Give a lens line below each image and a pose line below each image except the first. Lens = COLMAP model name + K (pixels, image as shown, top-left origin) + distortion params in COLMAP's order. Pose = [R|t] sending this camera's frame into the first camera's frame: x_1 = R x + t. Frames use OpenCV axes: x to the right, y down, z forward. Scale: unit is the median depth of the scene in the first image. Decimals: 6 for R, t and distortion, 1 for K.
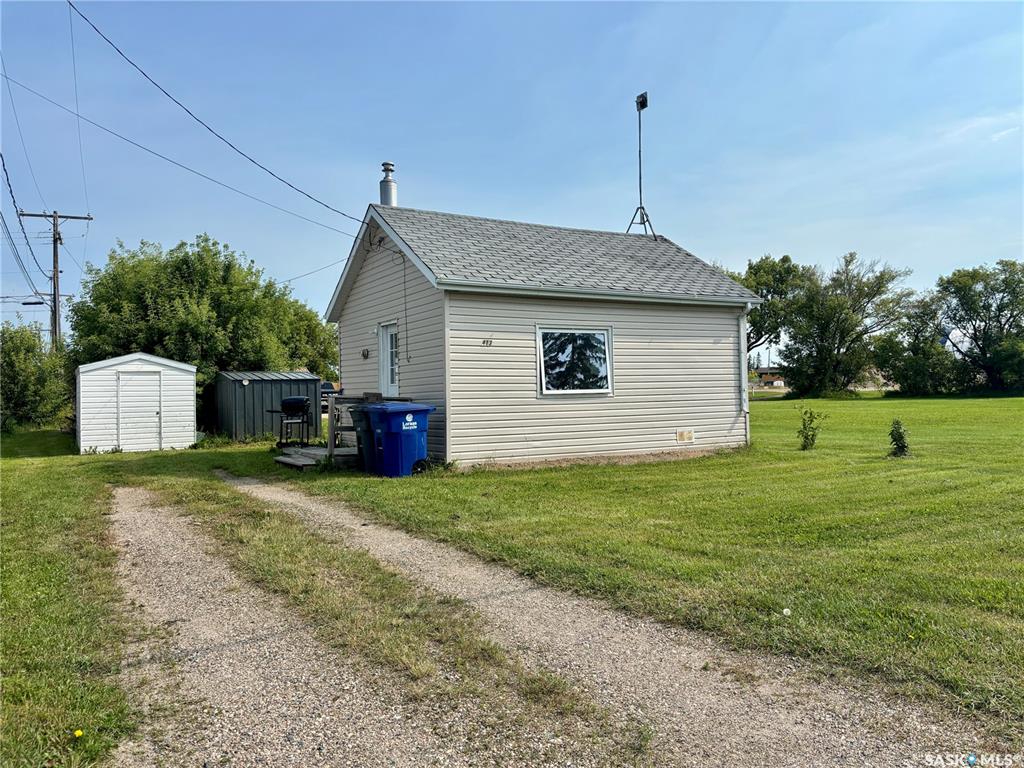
lens RADIAL K [[768.7, 0, 515.0], [0, 768.7, 385.6], [0, 0, 1]] dist [0.062324, -0.078907]
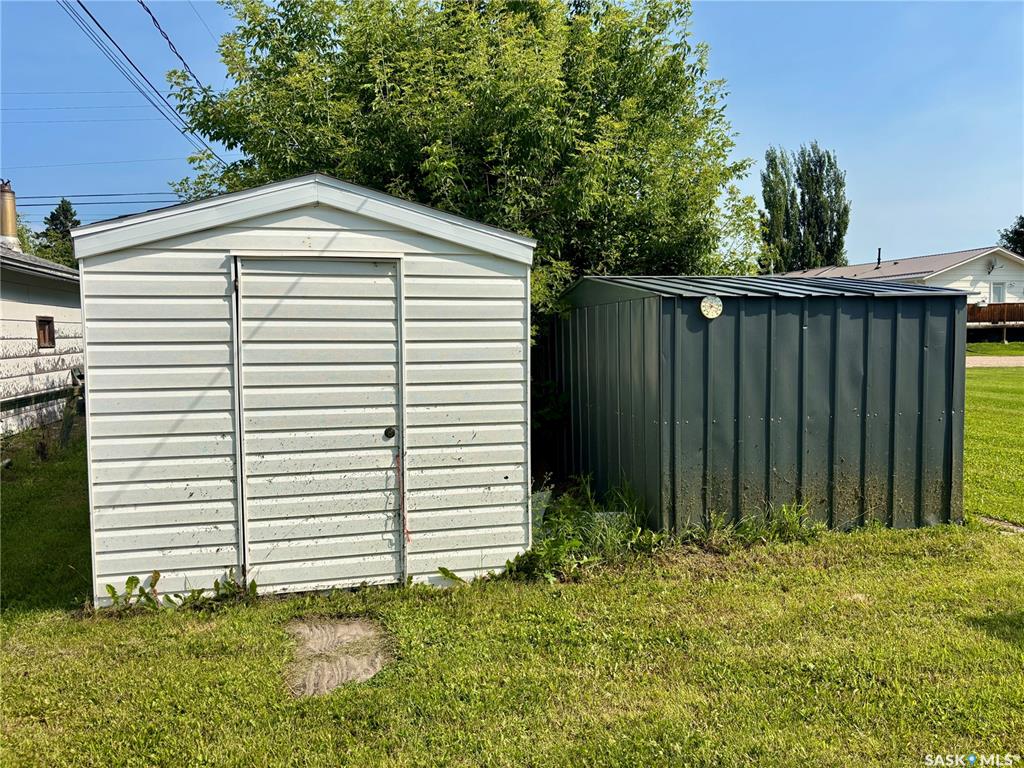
lens RADIAL K [[768.7, 0, 515.0], [0, 768.7, 385.6], [0, 0, 1]] dist [0.062324, -0.078907]
pose [[0.947213, 0.032326, -0.318972, -0.345753], [-0.004676, 0.996191, 0.087073, -0.000614], [0.320572, -0.080985, 0.943756, 0.784002]]
